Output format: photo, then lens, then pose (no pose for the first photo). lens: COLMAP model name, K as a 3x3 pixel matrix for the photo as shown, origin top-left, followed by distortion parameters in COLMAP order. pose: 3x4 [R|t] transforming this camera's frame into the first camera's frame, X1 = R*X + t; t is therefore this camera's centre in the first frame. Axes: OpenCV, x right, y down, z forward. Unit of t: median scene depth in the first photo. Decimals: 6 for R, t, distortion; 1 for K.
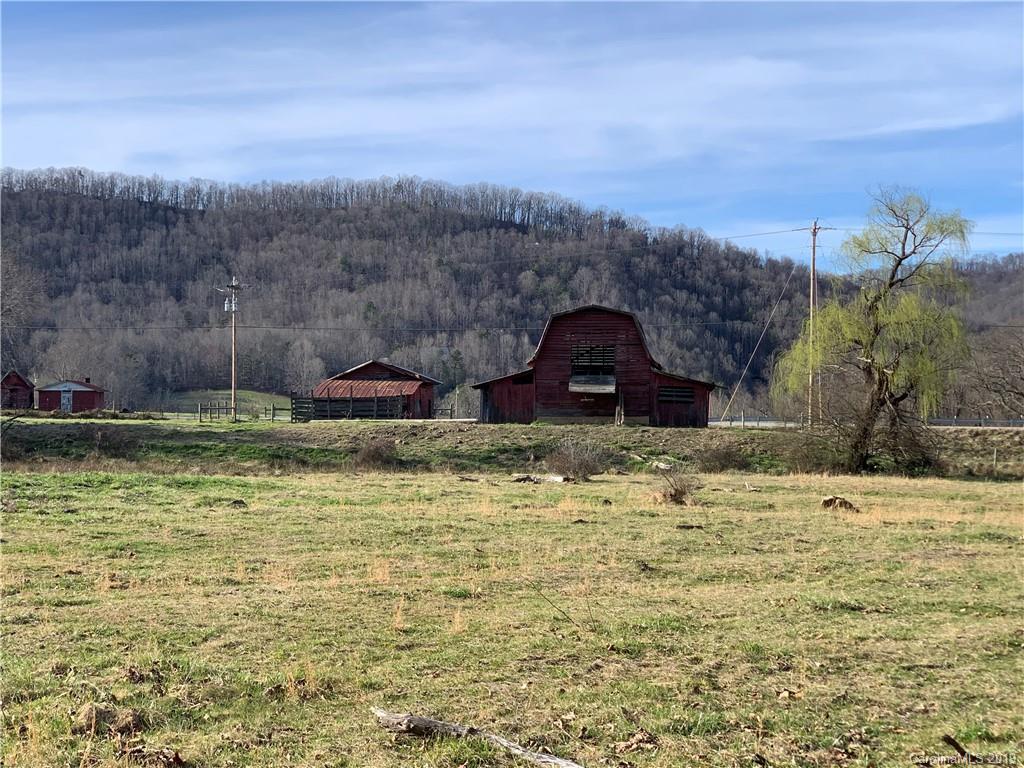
lens RADIAL K [[1952.9, 0, 512.0], [0, 1952.9, 384.0], [0, 0, 1]] dist [-0.037706, 0.131747]
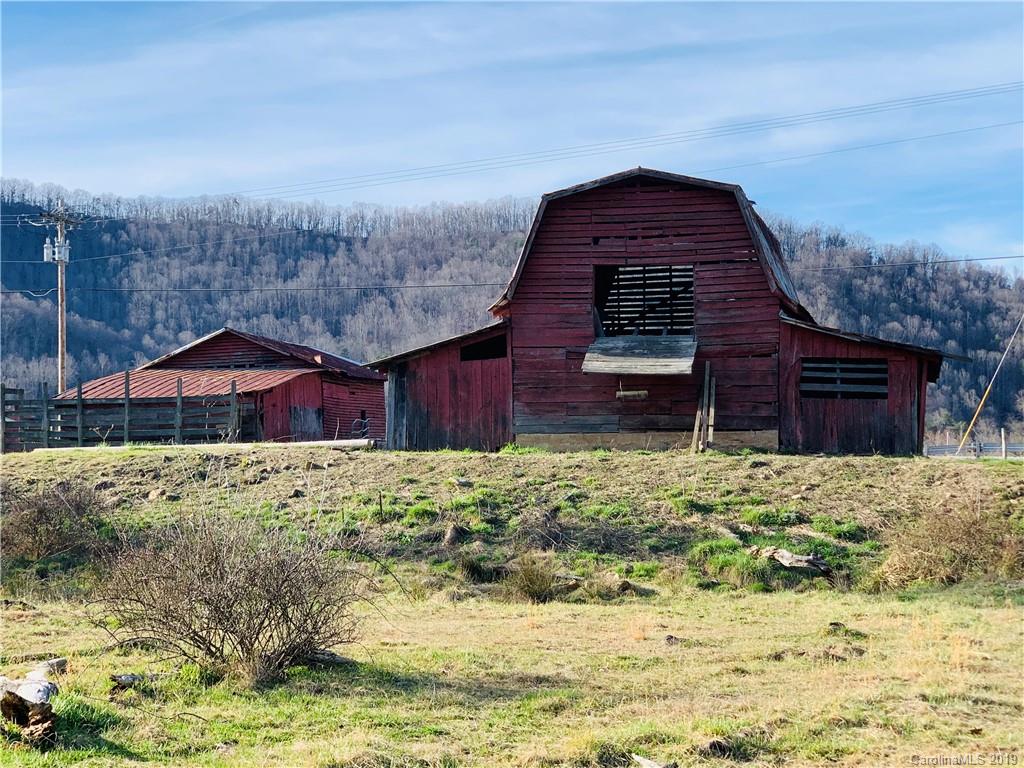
lens RADIAL K [[1770.3, 0, 512.0], [0, 1770.3, 384.0], [0, 0, 1]] dist [-0.040498, 1.257827]
pose [[0.989790, -0.014185, -0.141825, 0.022820], [0.009547, 0.999399, -0.033323, 0.006317], [0.142213, 0.031629, 0.989331, 0.207515]]
